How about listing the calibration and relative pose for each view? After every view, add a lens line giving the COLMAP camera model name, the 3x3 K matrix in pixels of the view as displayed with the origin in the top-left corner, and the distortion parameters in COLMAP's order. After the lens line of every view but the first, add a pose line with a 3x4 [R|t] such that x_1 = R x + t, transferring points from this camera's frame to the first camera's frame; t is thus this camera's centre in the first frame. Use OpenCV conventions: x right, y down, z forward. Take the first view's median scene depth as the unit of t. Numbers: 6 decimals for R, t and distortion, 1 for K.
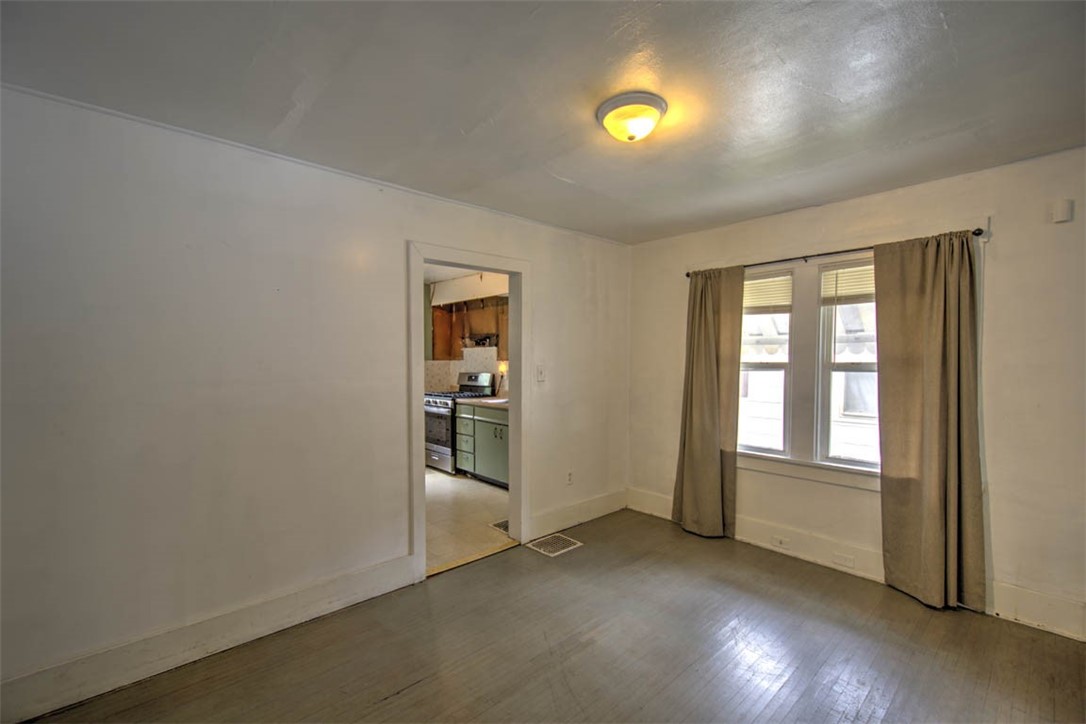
lens RADIAL K [[467.7, 0, 538.4], [0, 467.7, 376.7], [0, 0, 1]] dist [0.000311, 0.000234]
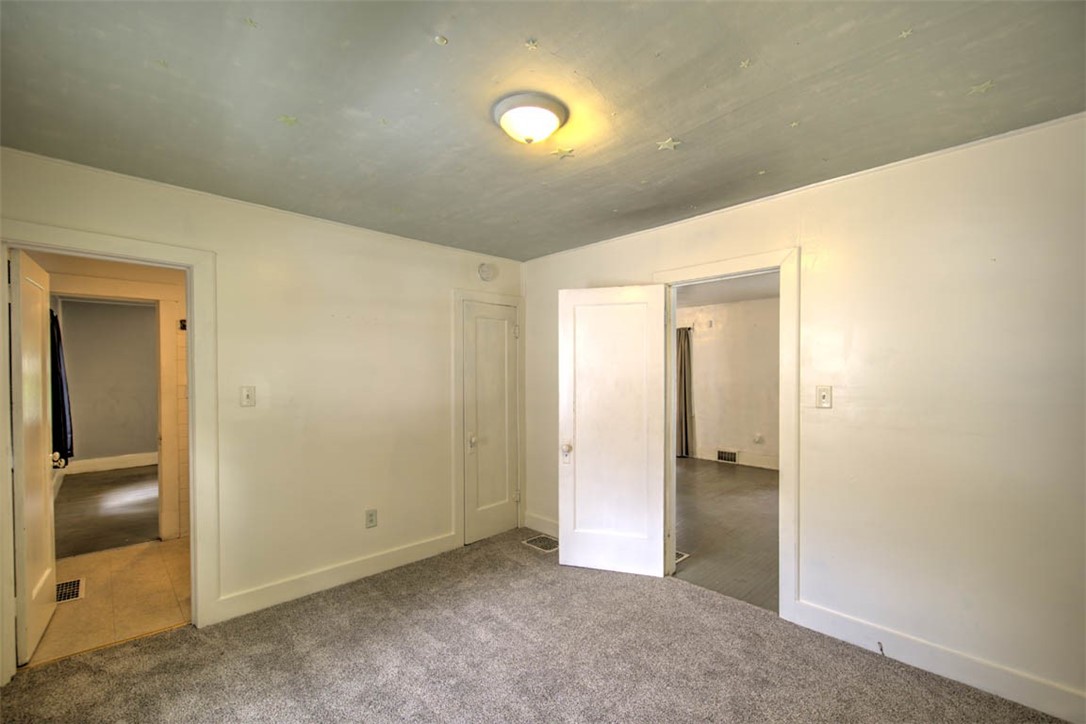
lens RADIAL K [[467.7, 0, 538.4], [0, 467.7, 376.7], [0, 0, 1]] dist [0.000311, 0.000234]
pose [[0.999630, 0.003407, 0.026969, -0.069365], [-0.002629, 0.999580, -0.028846, 0.059558], [-0.027056, 0.028765, 0.999220, -1.342557]]
